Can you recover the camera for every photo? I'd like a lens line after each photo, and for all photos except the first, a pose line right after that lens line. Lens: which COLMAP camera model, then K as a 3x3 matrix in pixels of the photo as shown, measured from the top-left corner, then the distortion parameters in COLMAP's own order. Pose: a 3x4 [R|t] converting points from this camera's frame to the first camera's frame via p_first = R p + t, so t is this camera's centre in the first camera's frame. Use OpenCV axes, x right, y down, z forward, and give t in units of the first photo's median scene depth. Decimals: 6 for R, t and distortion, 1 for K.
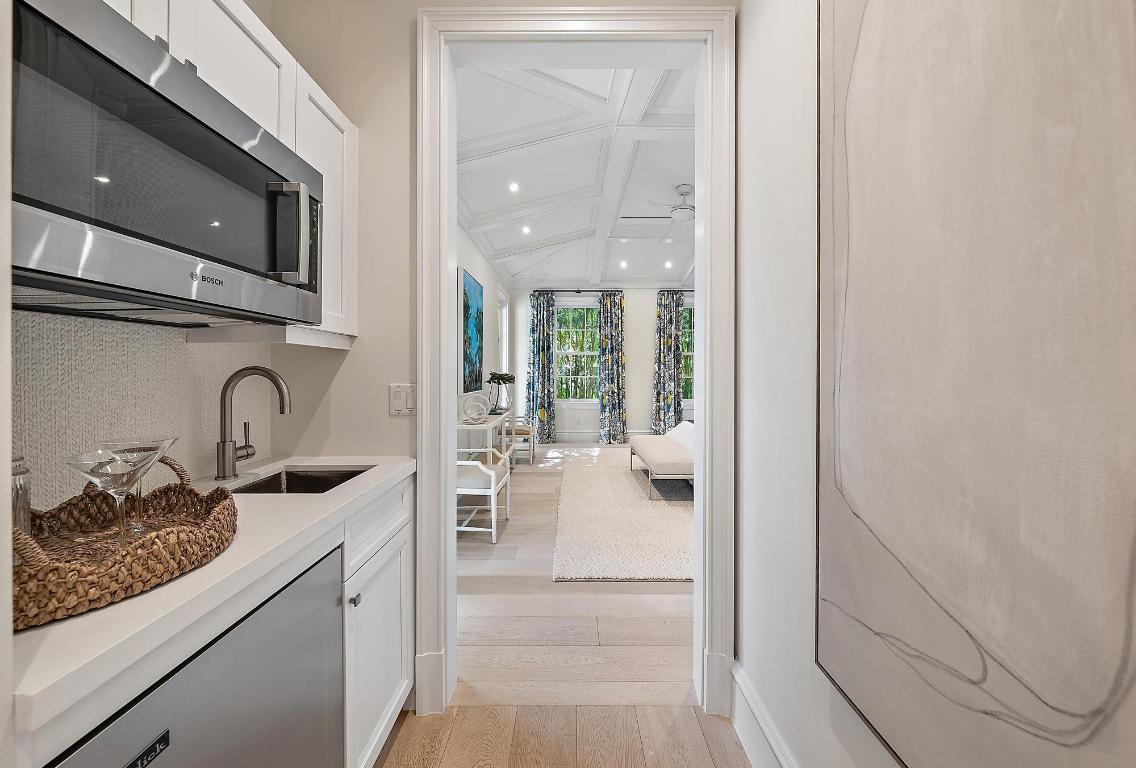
lens RADIAL K [[422.1, 0, 581.6], [0, 422.1, 372.4], [0, 0, 1]] dist [0.000267, -0.000002]
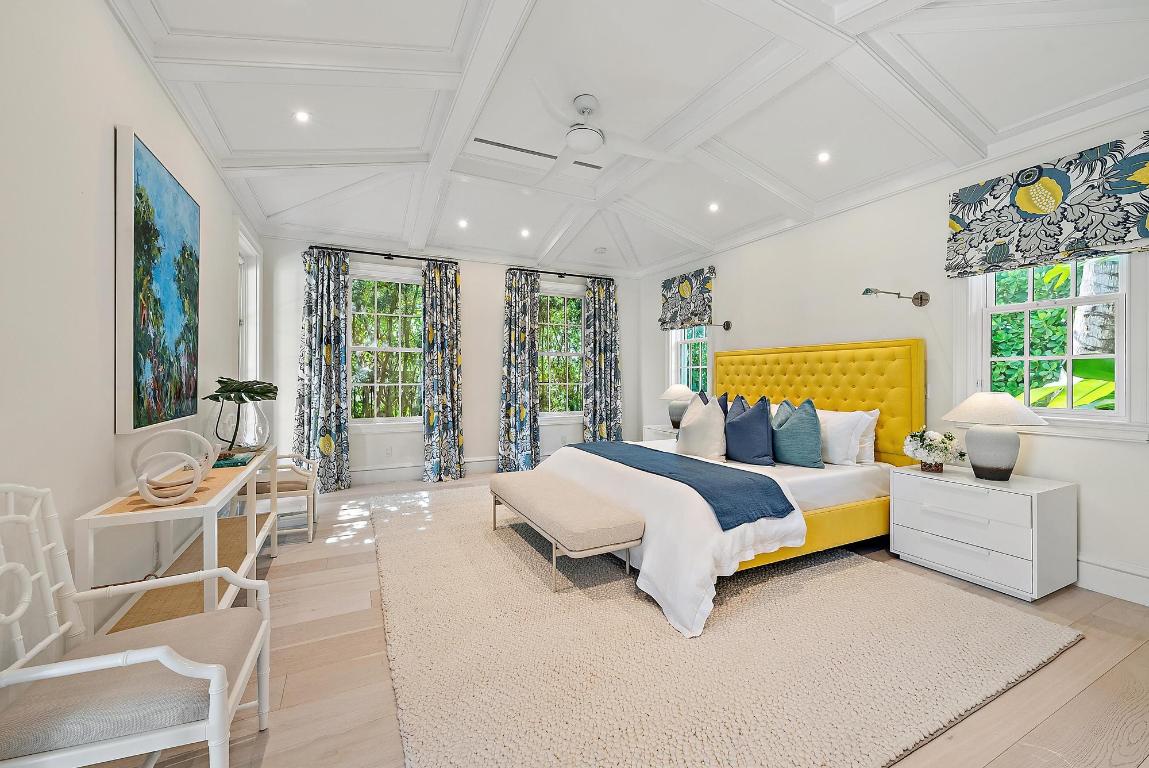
lens RADIAL K [[457.1, 0, 600.5], [0, 457.1, 377.0], [0, 0, 1]] dist [-0.002317, -0.000022]
pose [[0.890042, -0.000081, 0.455879, -0.040220], [0.000380, 1.000000, -0.000563, -0.001240], [-0.455879, 0.000674, 0.890042, 0.212299]]
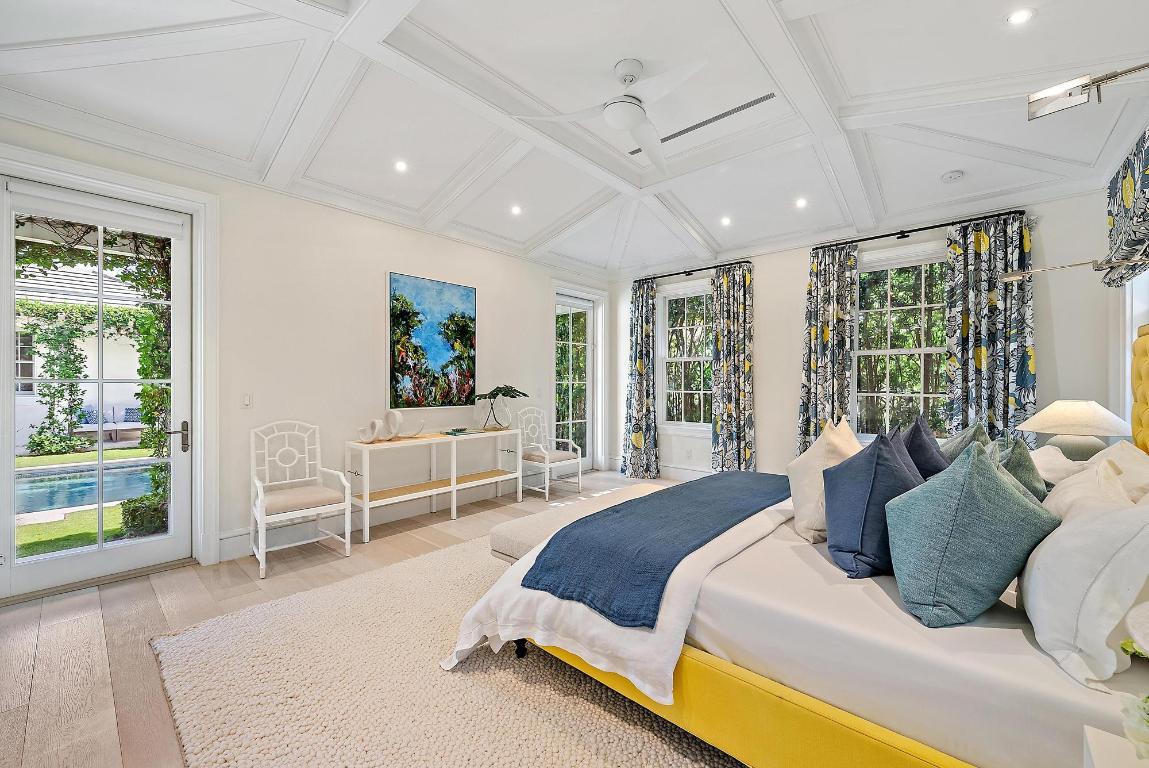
lens RADIAL K [[457.1, 0, 572.0], [0, 457.1, 388.1], [0, 0, 1]] dist [-0.002317, -0.000022]
pose [[0.738671, 0.005551, -0.674044, 0.378248], [-0.000737, 0.999972, 0.007428, -0.001668], [0.674066, -0.004989, 0.738654, 0.297479]]
